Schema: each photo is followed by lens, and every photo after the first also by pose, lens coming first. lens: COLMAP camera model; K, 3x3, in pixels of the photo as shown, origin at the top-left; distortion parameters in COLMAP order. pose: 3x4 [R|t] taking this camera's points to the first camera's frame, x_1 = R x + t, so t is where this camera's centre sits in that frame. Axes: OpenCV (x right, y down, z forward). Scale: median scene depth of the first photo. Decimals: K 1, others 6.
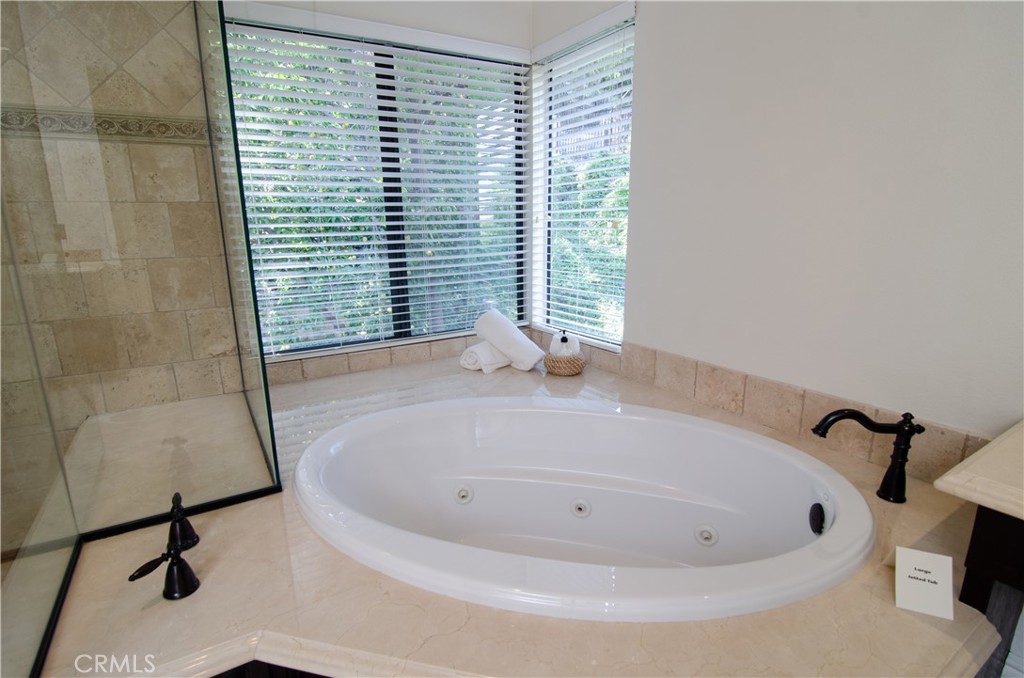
lens RADIAL K [[494.8, 0, 510.0], [0, 494.8, 343.9], [0, 0, 1]] dist [-0.014585, -0.003678]
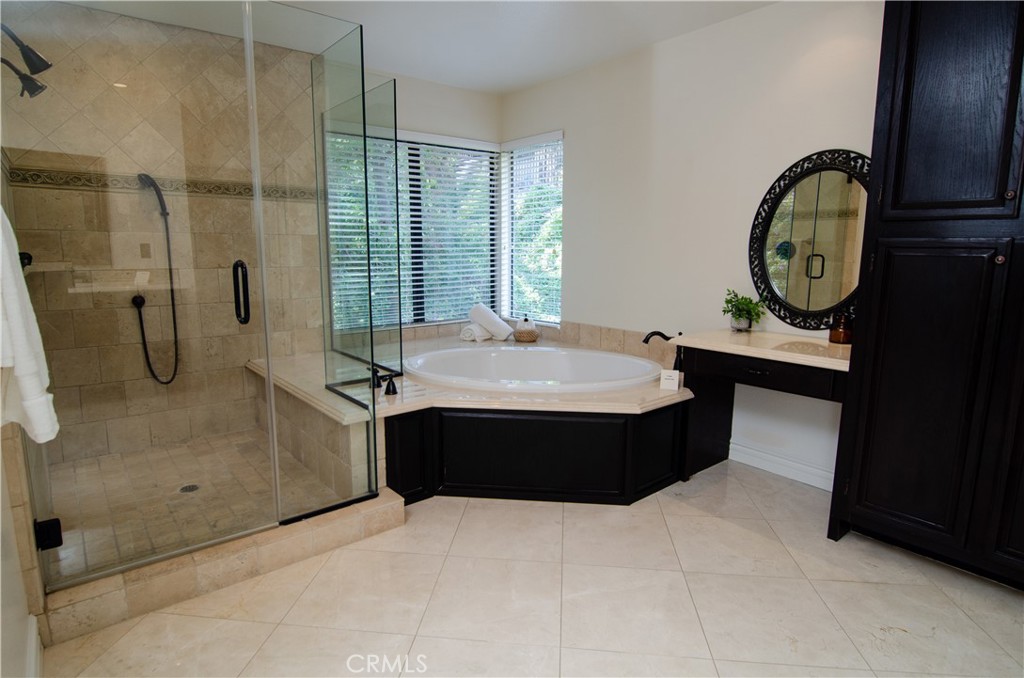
lens RADIAL K [[559.3, 0, 512.4], [0, 559.3, 336.3], [0, 0, 1]] dist [-0.001204, 0.000281]
pose [[0.990143, -0.006958, 0.139889, -0.184095], [0.018489, 0.996518, -0.081300, 0.184636], [-0.138836, 0.083085, 0.986824, -0.780330]]
